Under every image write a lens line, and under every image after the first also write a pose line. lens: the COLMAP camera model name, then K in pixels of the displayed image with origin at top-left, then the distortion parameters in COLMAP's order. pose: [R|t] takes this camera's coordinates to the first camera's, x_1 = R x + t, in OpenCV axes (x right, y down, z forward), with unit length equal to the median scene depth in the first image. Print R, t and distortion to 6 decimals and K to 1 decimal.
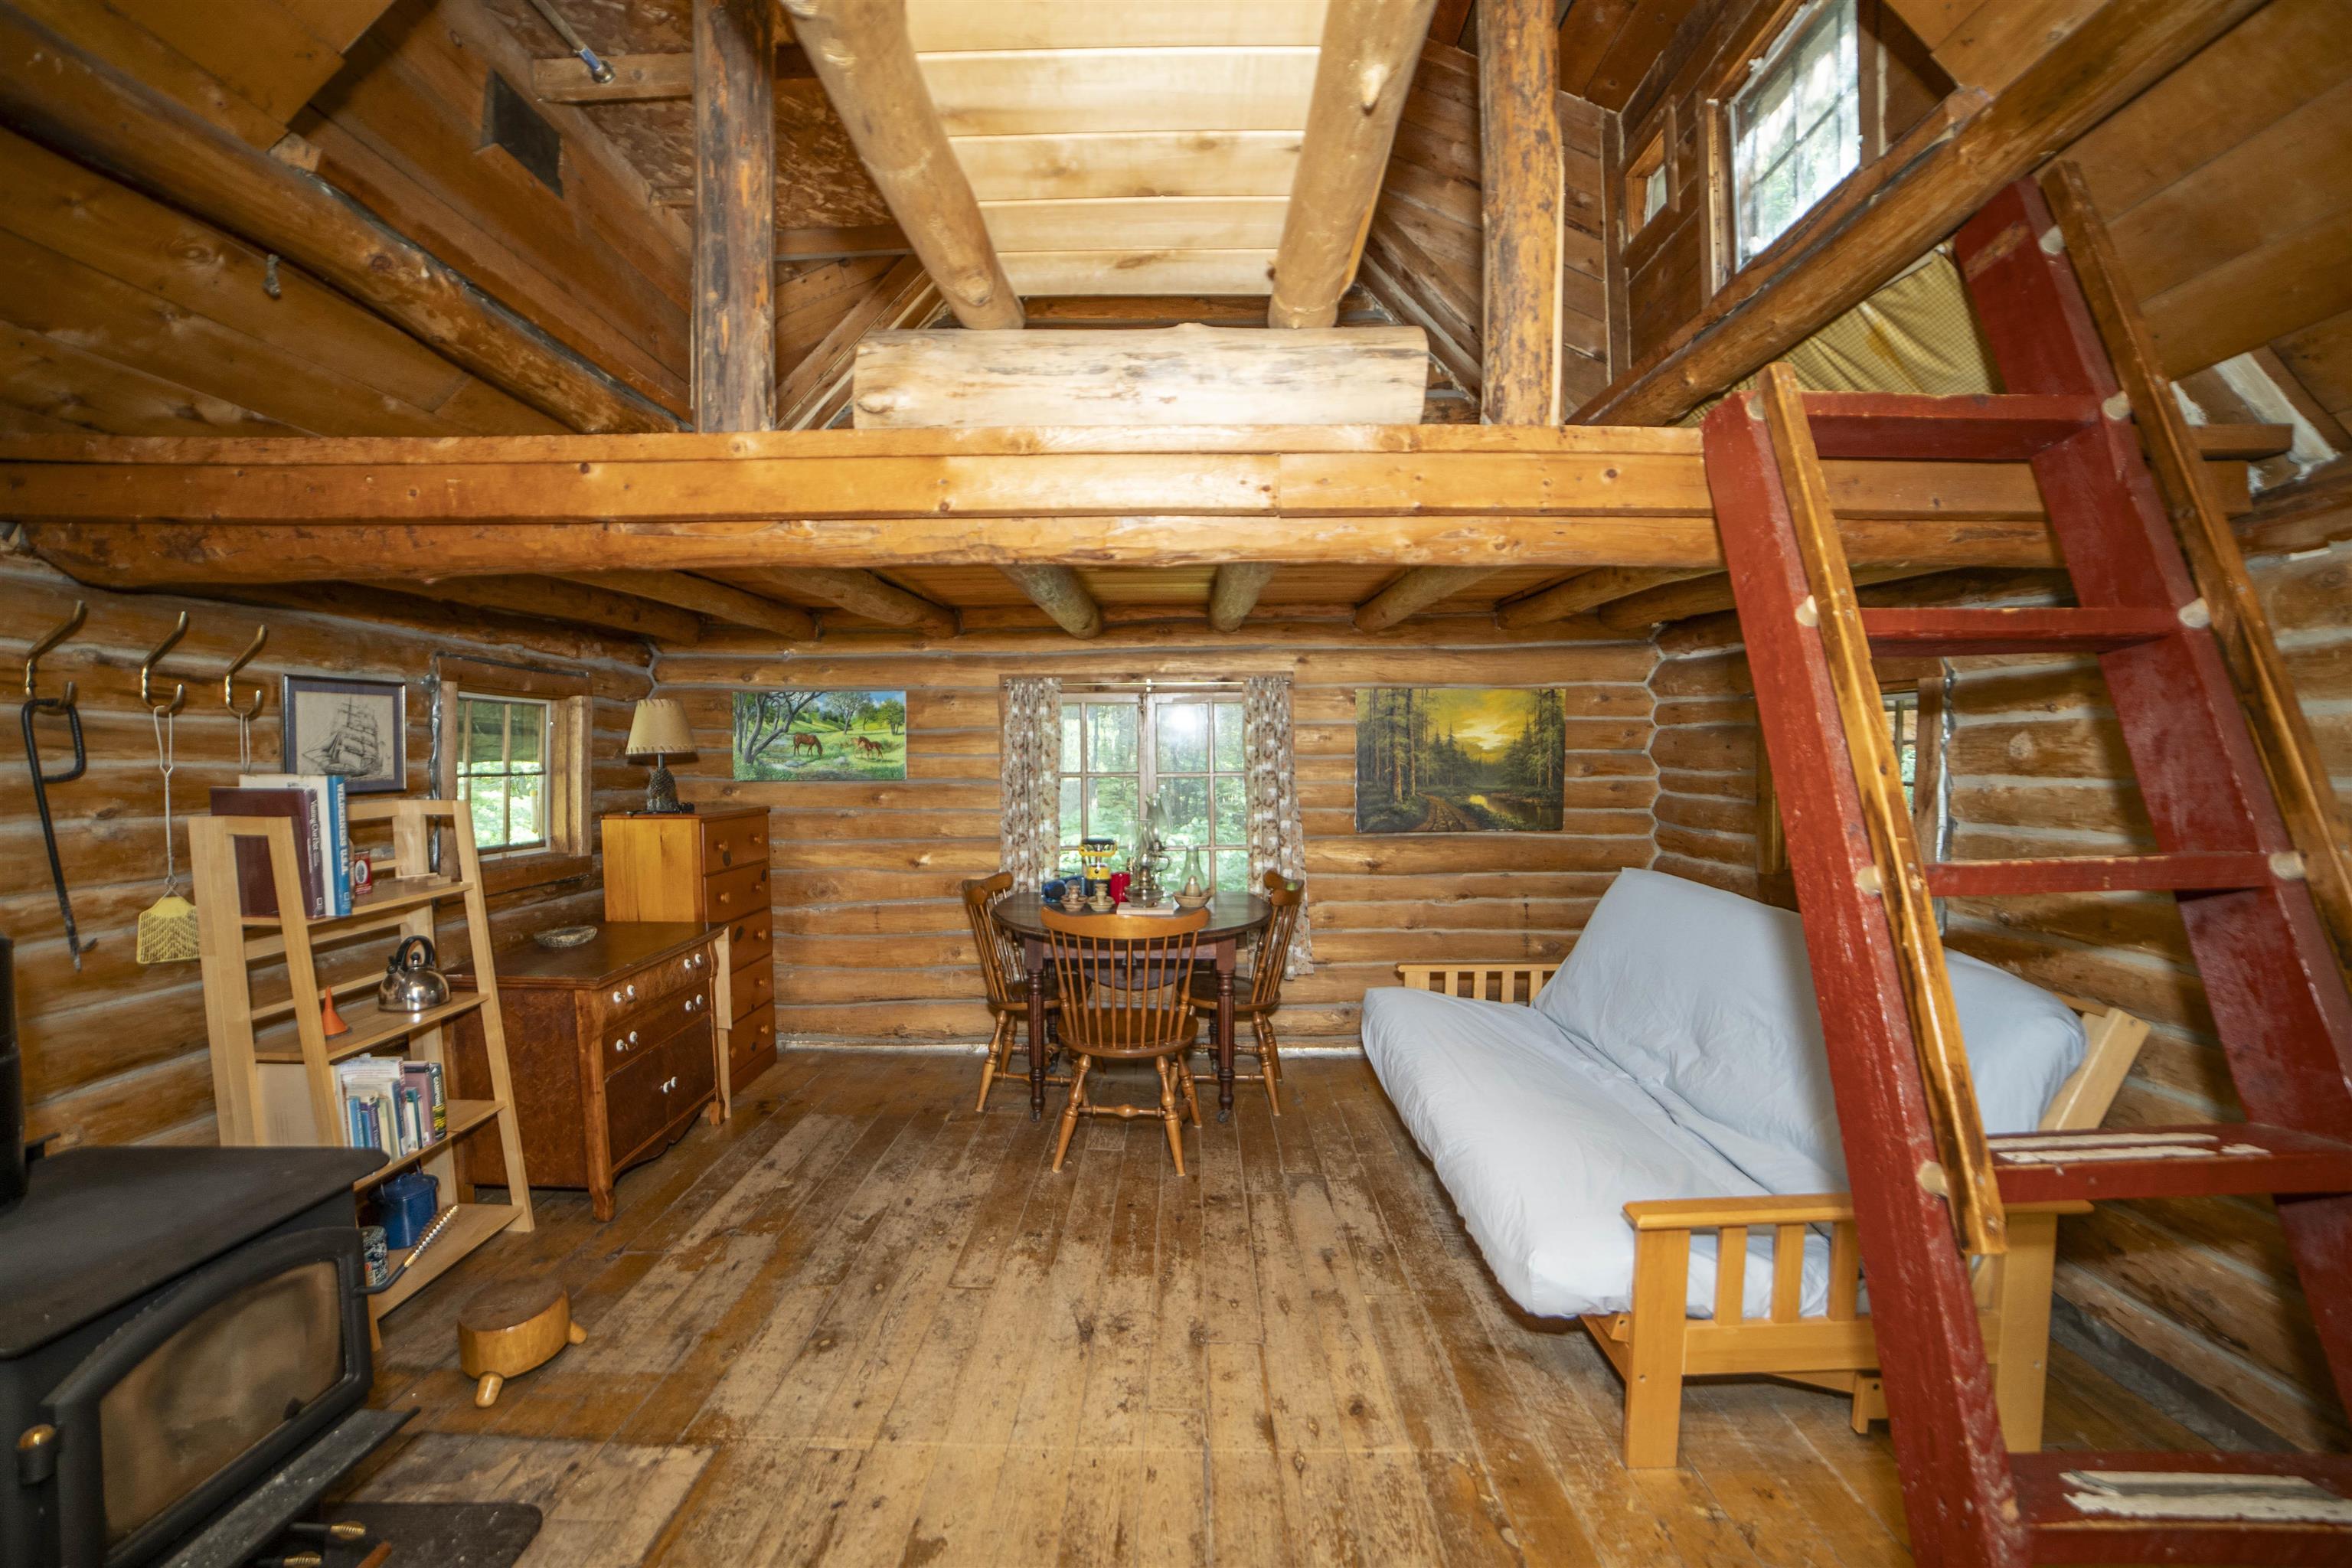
lens RADIAL K [[1012.6, 0, 1175.6], [0, 1012.6, 801.3], [0, 0, 1]] dist [-0.115867, 0.045563]
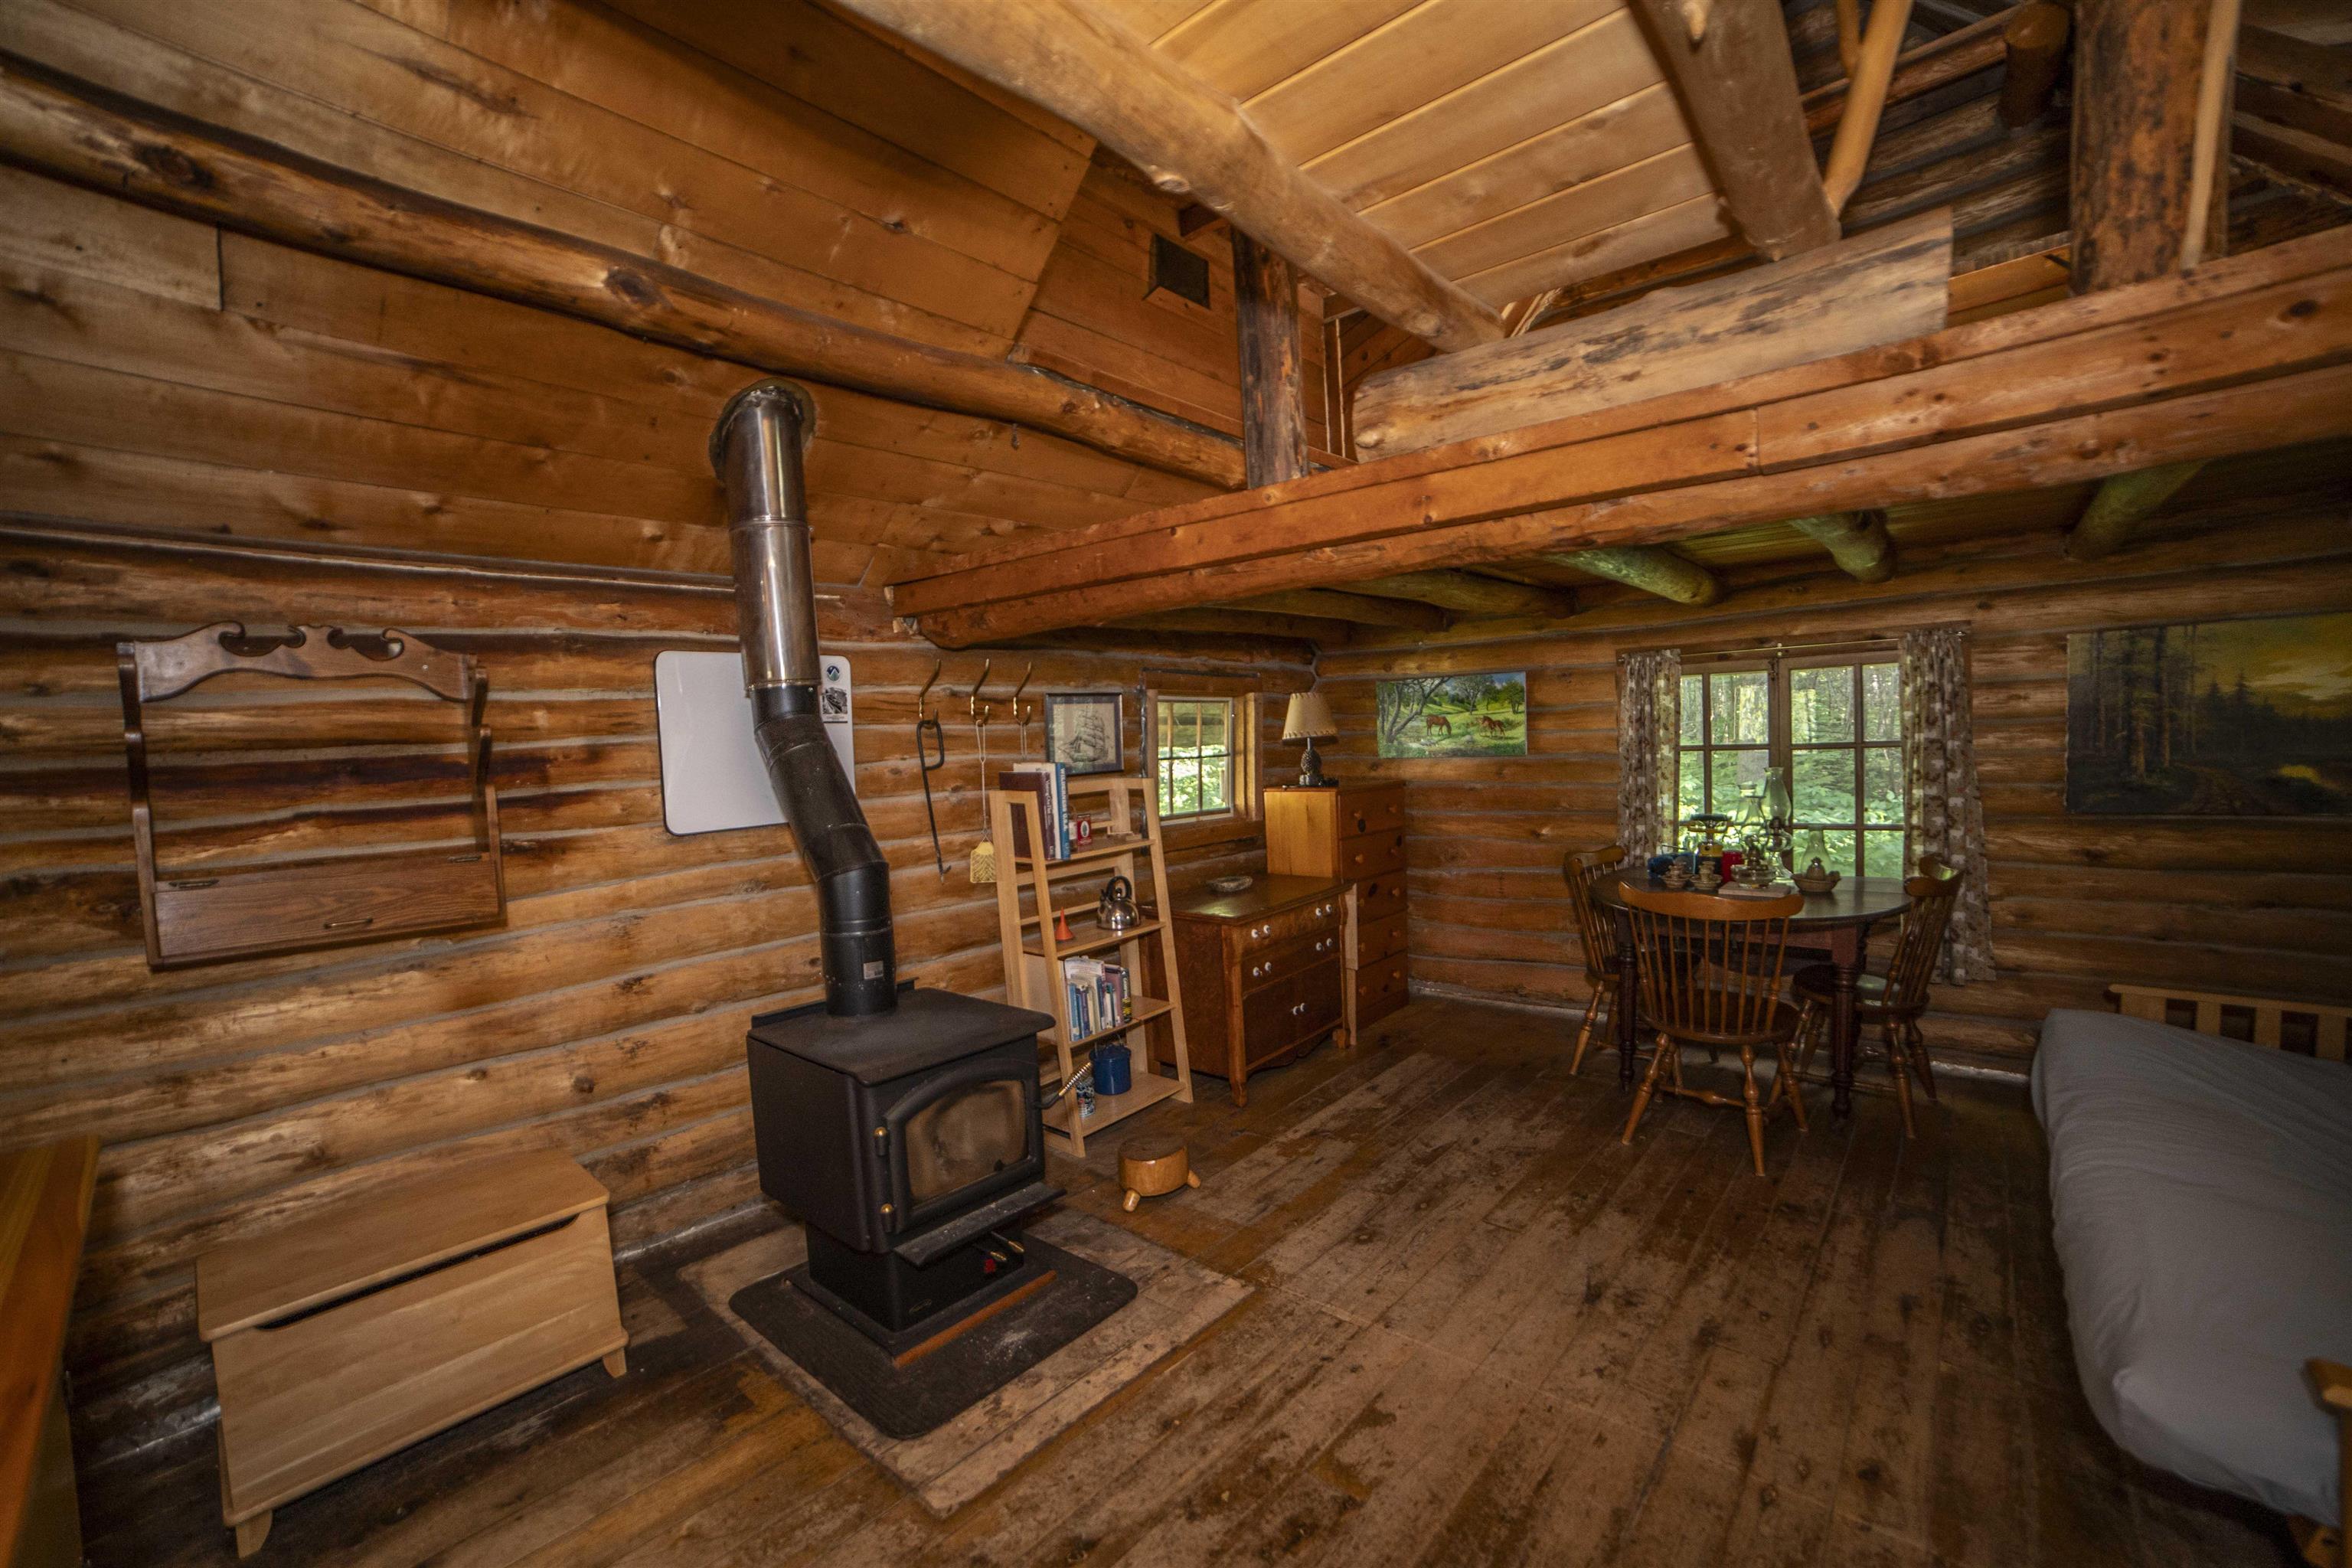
lens RADIAL K [[957.5, 0, 1178.4], [0, 957.5, 800.2], [0, 0, 1]] dist [-0.114181, 0.041384]
pose [[0.758568, 0.012776, -0.651469, 0.149160], [0.007407, 0.999574, 0.028227, -0.007021], [0.651552, -0.026237, 0.758150, 0.002304]]
